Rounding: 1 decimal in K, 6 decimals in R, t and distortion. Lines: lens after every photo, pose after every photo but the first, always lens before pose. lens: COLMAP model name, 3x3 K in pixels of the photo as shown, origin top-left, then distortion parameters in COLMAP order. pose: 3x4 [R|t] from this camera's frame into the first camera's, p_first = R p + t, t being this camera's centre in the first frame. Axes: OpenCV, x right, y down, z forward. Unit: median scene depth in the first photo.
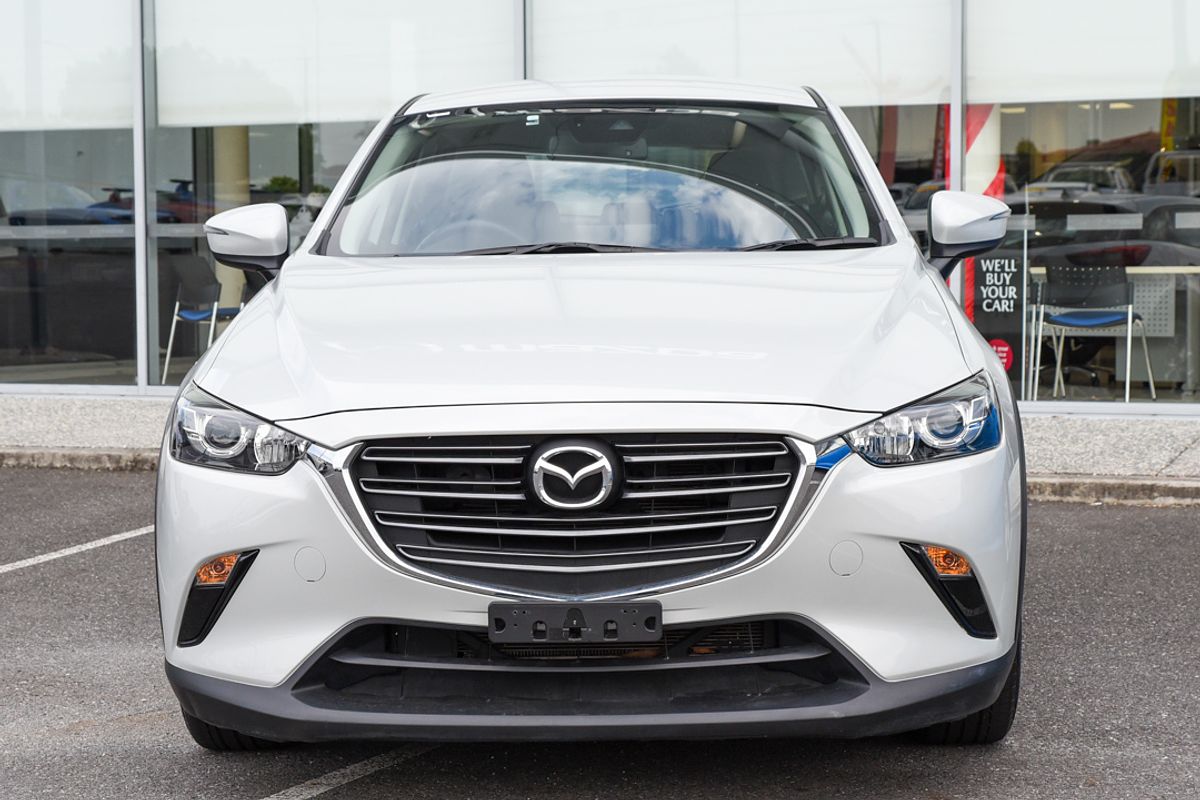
lens RADIAL K [[1881.2, 0, 600.8], [0, 1881.2, 395.2], [0, 0, 1]] dist [-0.031891, 0.000000]
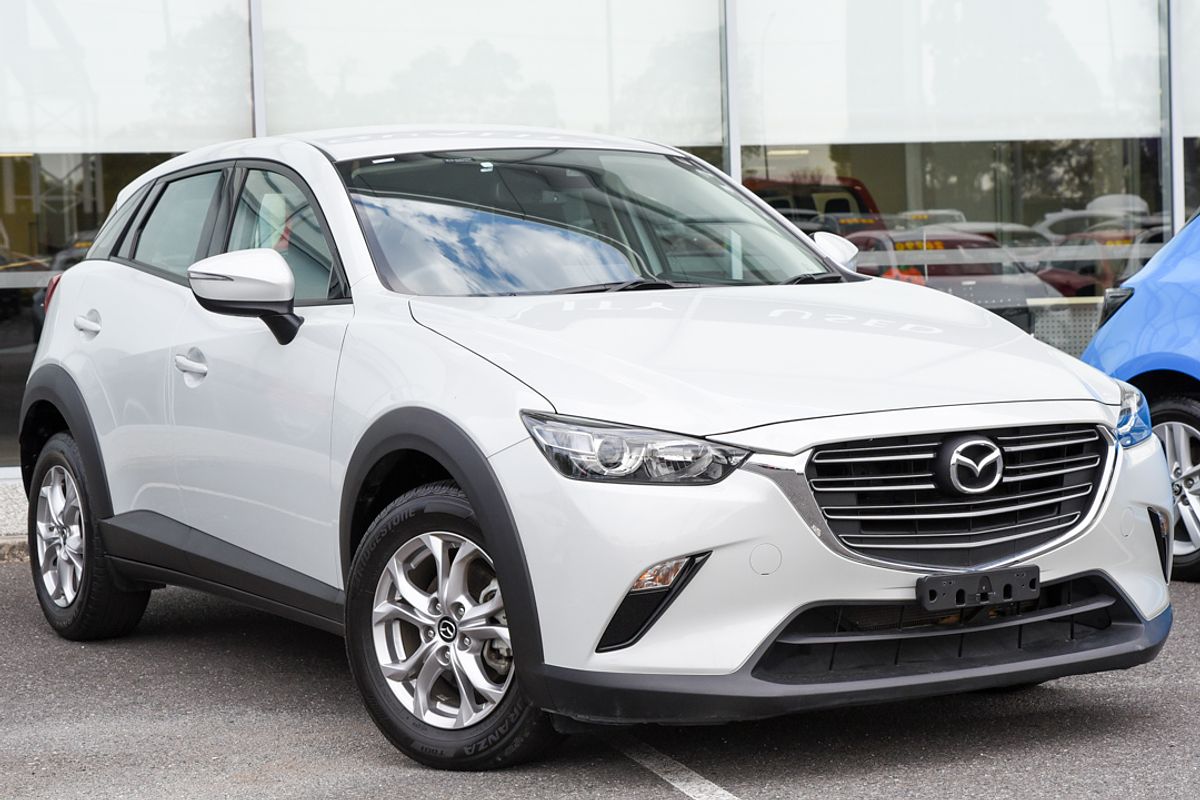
lens RADIAL K [[2018.2, 0, 598.0], [0, 2018.2, 404.7], [0, 0, 1]] dist [0.075054, 0.000000]
pose [[0.895793, -0.044463, 0.442241, -0.783164], [0.056910, 0.998268, -0.014909, 0.009689], [-0.440812, 0.038523, 0.896772, -0.048939]]
